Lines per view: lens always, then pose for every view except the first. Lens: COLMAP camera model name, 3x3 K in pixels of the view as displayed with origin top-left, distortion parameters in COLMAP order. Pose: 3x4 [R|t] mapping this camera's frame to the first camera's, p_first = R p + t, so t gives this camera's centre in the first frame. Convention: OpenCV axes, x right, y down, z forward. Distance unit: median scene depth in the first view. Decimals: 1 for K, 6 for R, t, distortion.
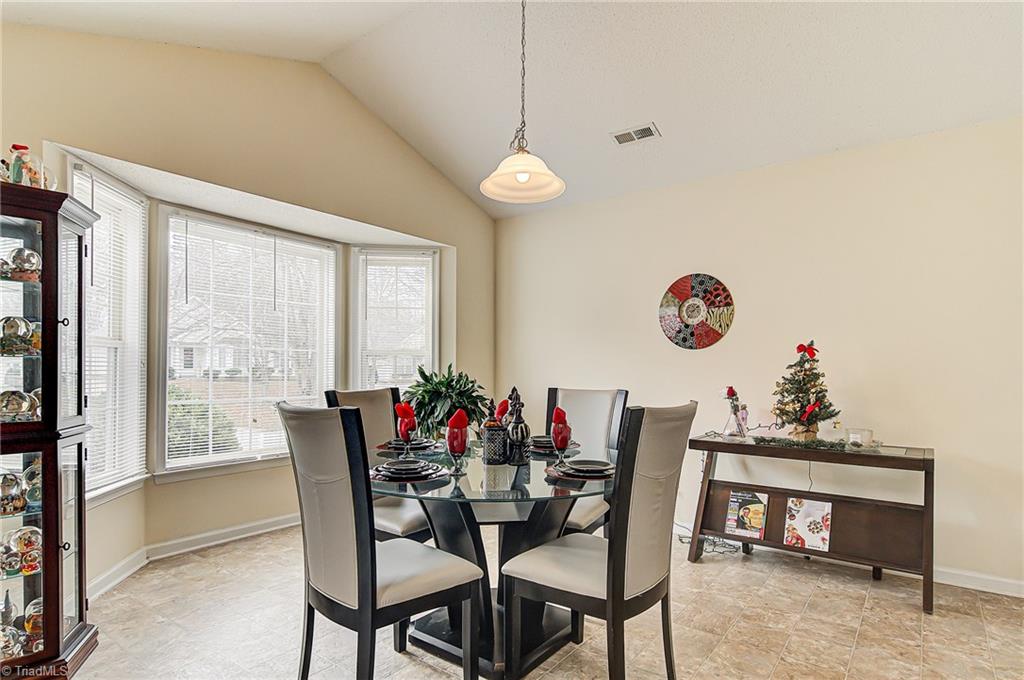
lens RADIAL K [[564.5, 0, 525.9], [0, 564.5, 368.1], [0, 0, 1]] dist [0.000733, 0.000207]
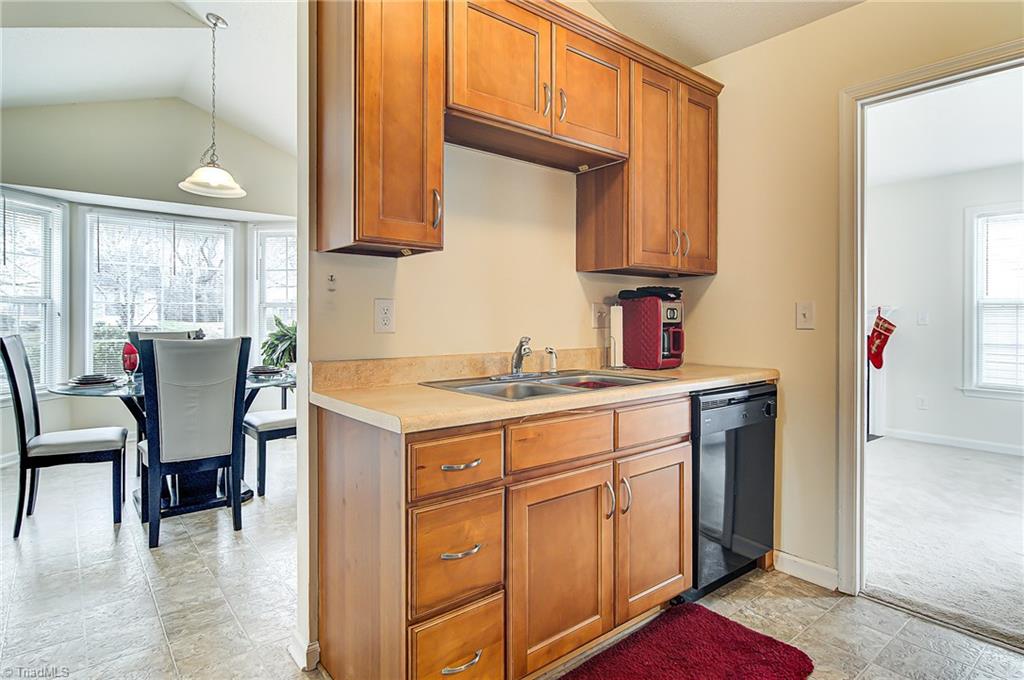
lens RADIAL K [[569.3, 0, 527.2], [0, 569.3, 318.1], [0, 0, 1]] dist [0.000179, -0.000304]
pose [[0.969644, -0.001850, -0.244515, 0.998285], [0.001459, 0.999997, -0.001777, 0.008022], [0.244517, 0.001366, 0.969644, -0.179945]]
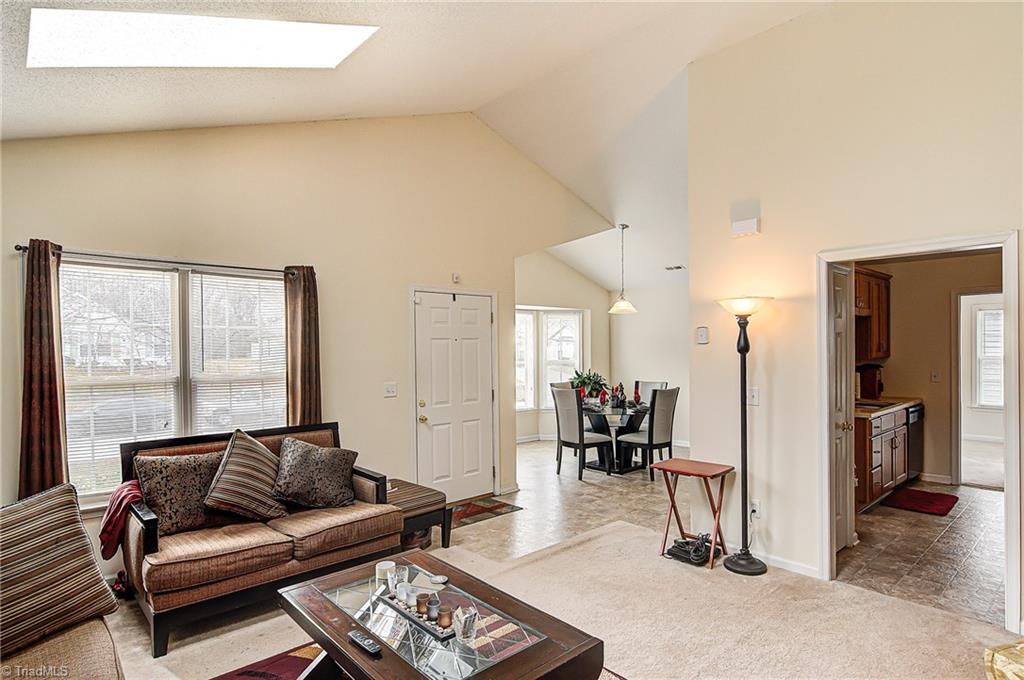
lens RADIAL K [[562.4, 0, 519.6], [0, 562.4, 362.9], [0, 0, 1]] dist [-0.002810, -0.001004]
pose [[0.980997, -0.007798, -0.193864, 0.027072], [0.012619, 0.999641, 0.023644, -0.122652], [0.193610, -0.025641, 0.980743, -1.675119]]
